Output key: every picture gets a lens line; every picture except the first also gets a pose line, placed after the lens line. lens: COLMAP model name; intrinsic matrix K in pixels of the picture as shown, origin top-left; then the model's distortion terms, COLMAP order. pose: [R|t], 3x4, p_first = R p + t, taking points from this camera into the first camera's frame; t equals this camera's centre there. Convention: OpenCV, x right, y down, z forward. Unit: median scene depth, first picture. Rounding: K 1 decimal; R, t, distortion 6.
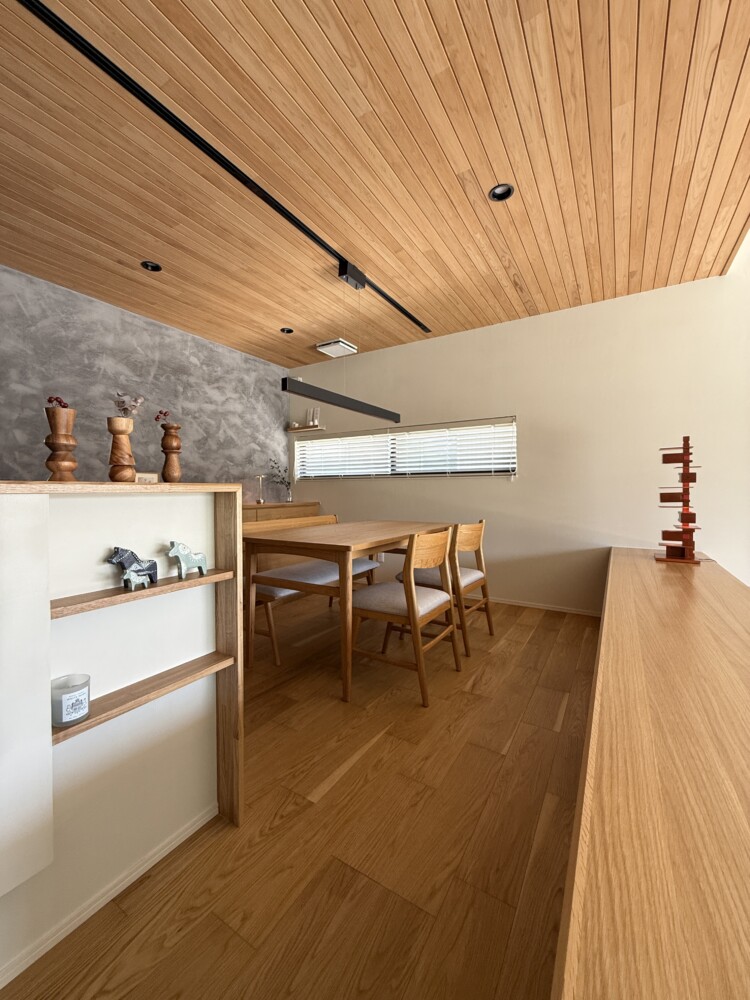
lens RADIAL K [[399.2, 0, 375.9], [0, 399.2, 496.9], [0, 0, 1]] dist [0.002152, -0.000475]
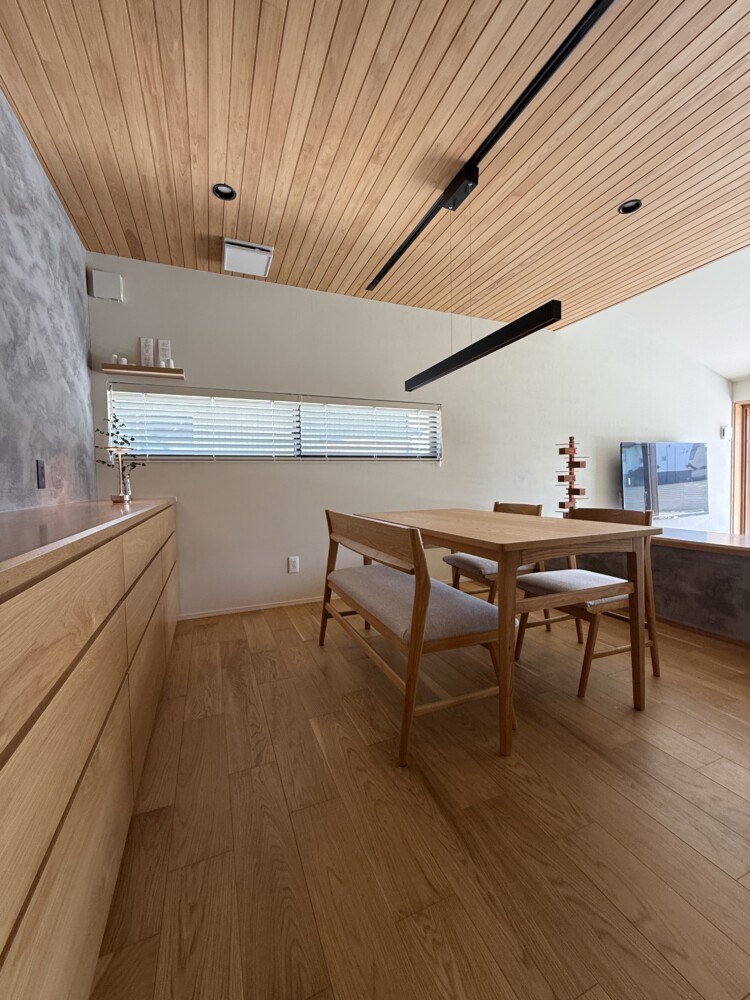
lens RADIAL K [[399.2, 0, 369.1], [0, 399.2, 497.0], [0, 0, 1]] dist [0.002152, -0.000475]
pose [[0.585322, -0.040668, 0.809780, -0.786928], [0.029956, 0.999144, 0.028526, 0.005744], [-0.810247, 0.007561, 0.586039, 0.689058]]
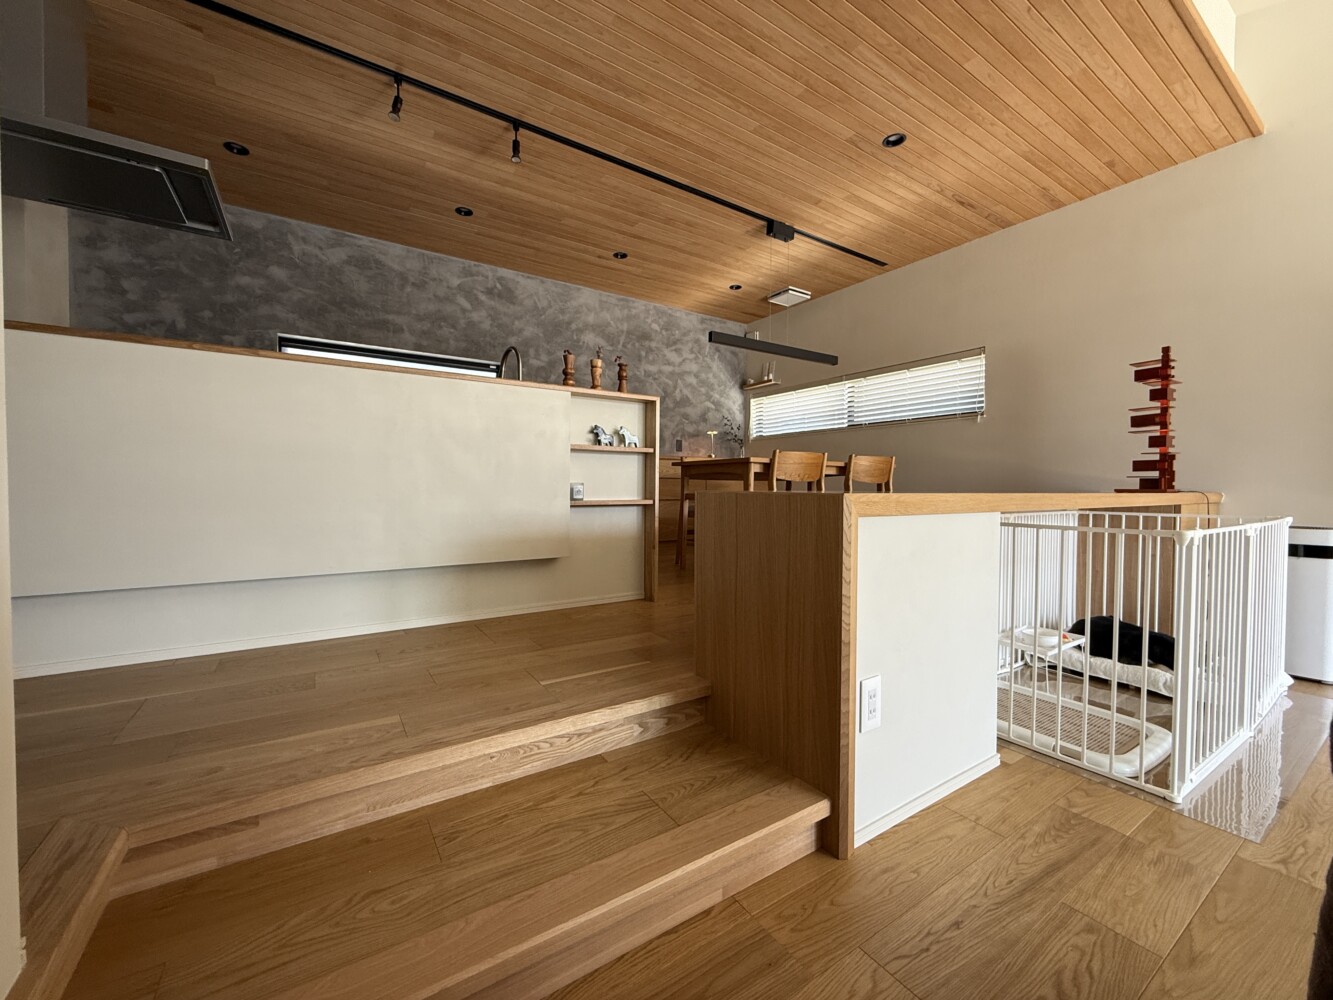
lens RADIAL K [[532.2, 0, 663.9], [0, 532.2, 499.0], [0, 0, 1]] dist [0.002152, -0.000475]
pose [[0.904020, 0.019660, -0.427037, 0.282483], [-0.017793, 0.999807, 0.008363, 0.167622], [0.427119, 0.000038, 0.904195, -0.441864]]
